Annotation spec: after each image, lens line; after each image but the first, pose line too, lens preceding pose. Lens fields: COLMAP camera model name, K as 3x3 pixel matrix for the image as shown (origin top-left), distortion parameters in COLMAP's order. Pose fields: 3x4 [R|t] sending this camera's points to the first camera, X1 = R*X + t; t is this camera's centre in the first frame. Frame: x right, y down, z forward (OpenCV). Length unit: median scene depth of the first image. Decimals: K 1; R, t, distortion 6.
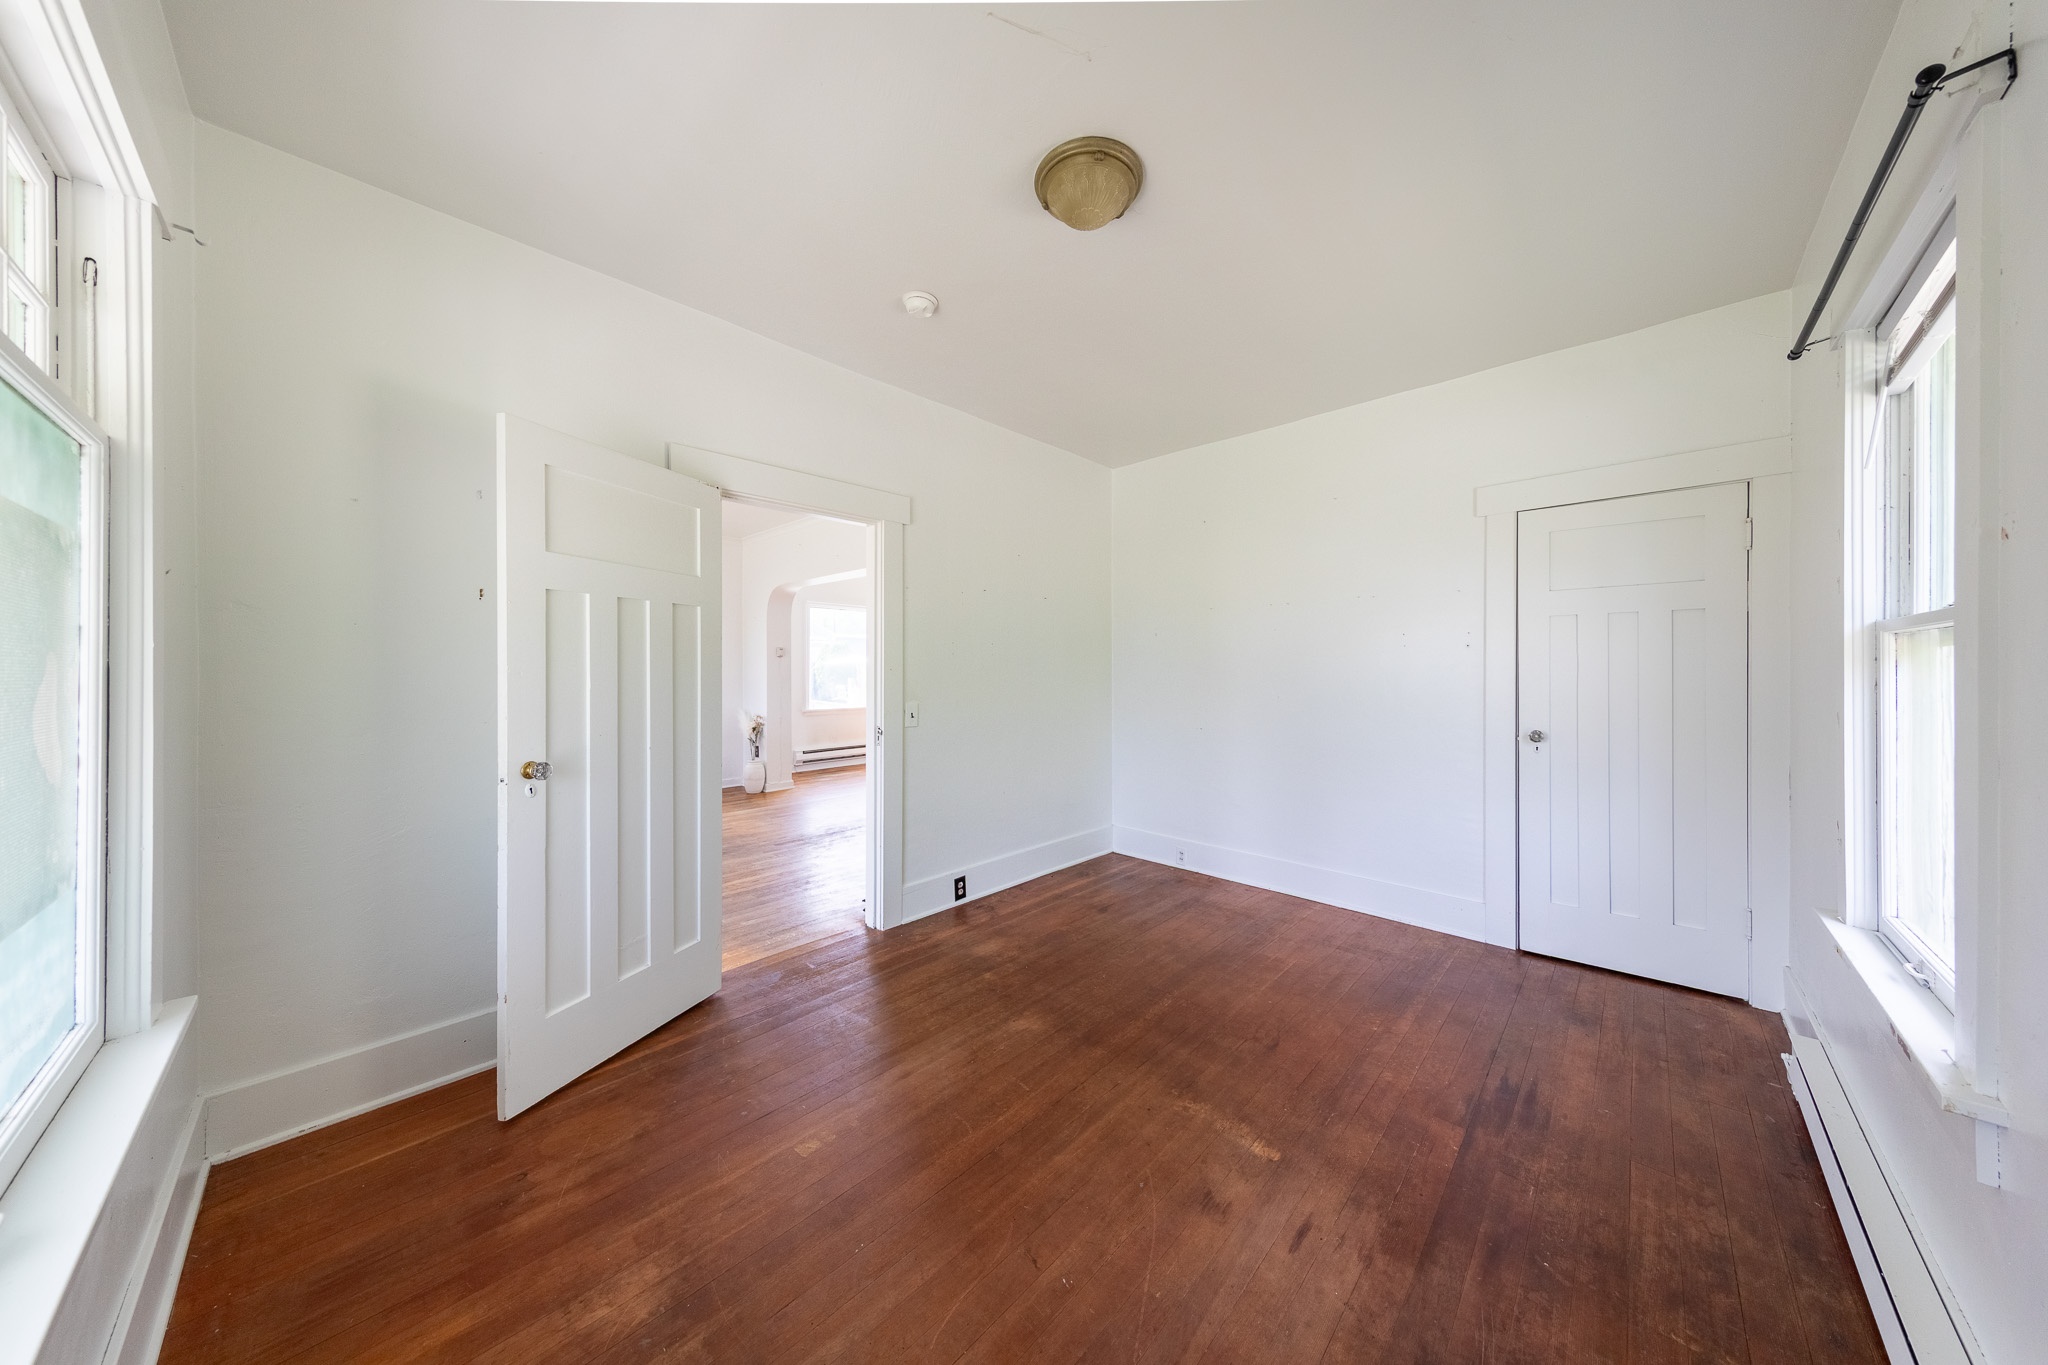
lens RADIAL K [[656.4, 0, 1026.0], [0, 656.4, 667.1], [0, 0, 1]] dist [0.000523, 0.000023]
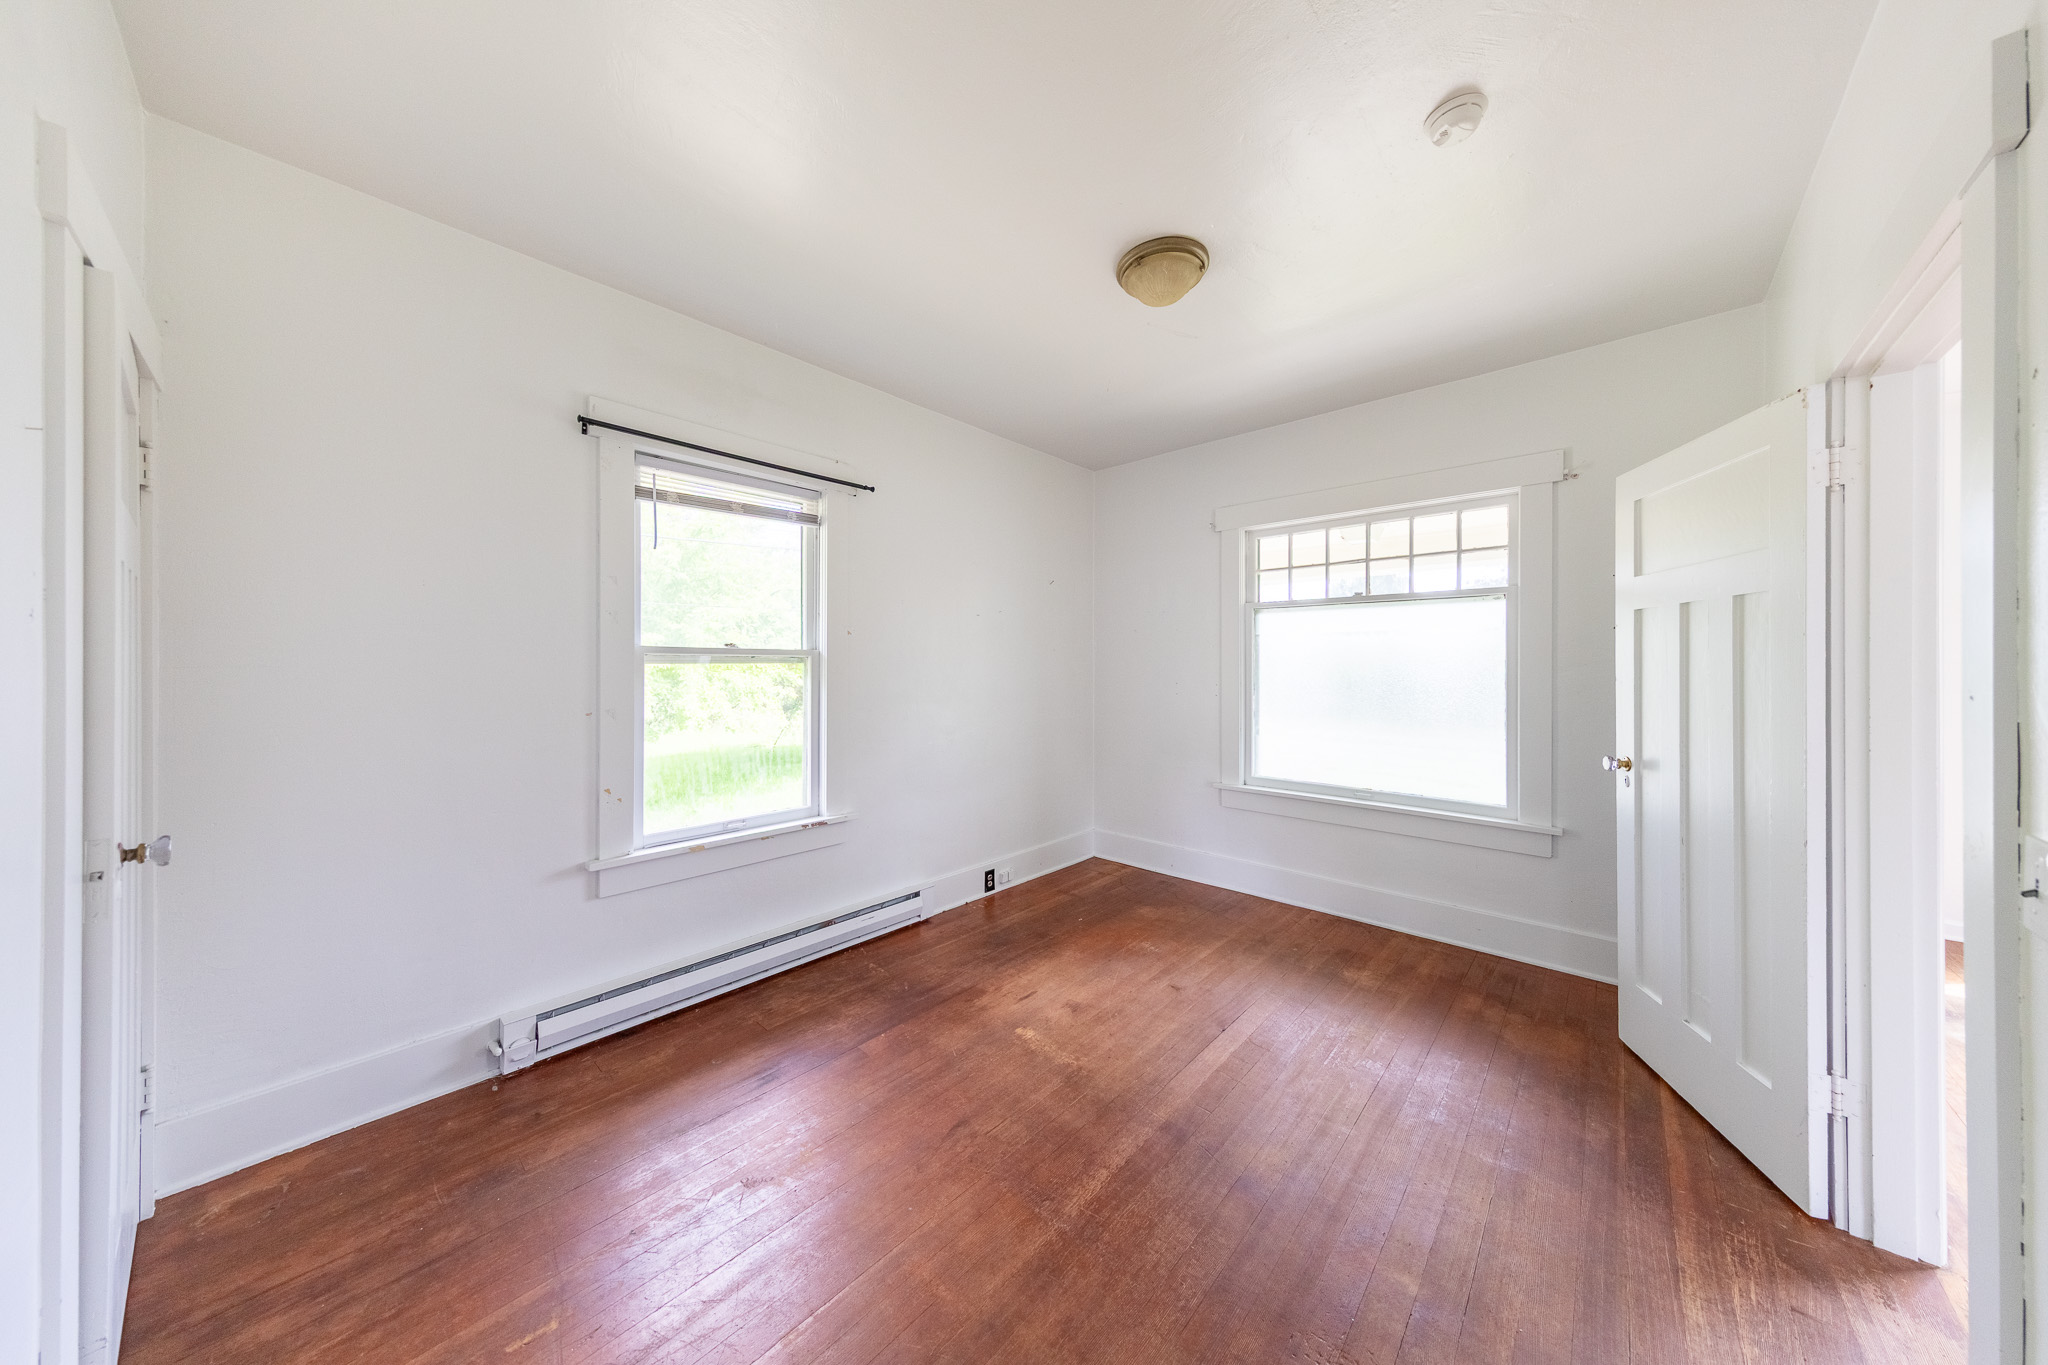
lens RADIAL K [[656.4, 0, 1026.0], [0, 656.4, 667.1], [0, 0, 1]] dist [0.000523, 0.000023]
pose [[-0.999663, -0.000868, -0.025931, 0.426050], [-0.000743, 0.999988, -0.004813, -0.012171], [0.025935, -0.004792, -0.999652, 2.522464]]
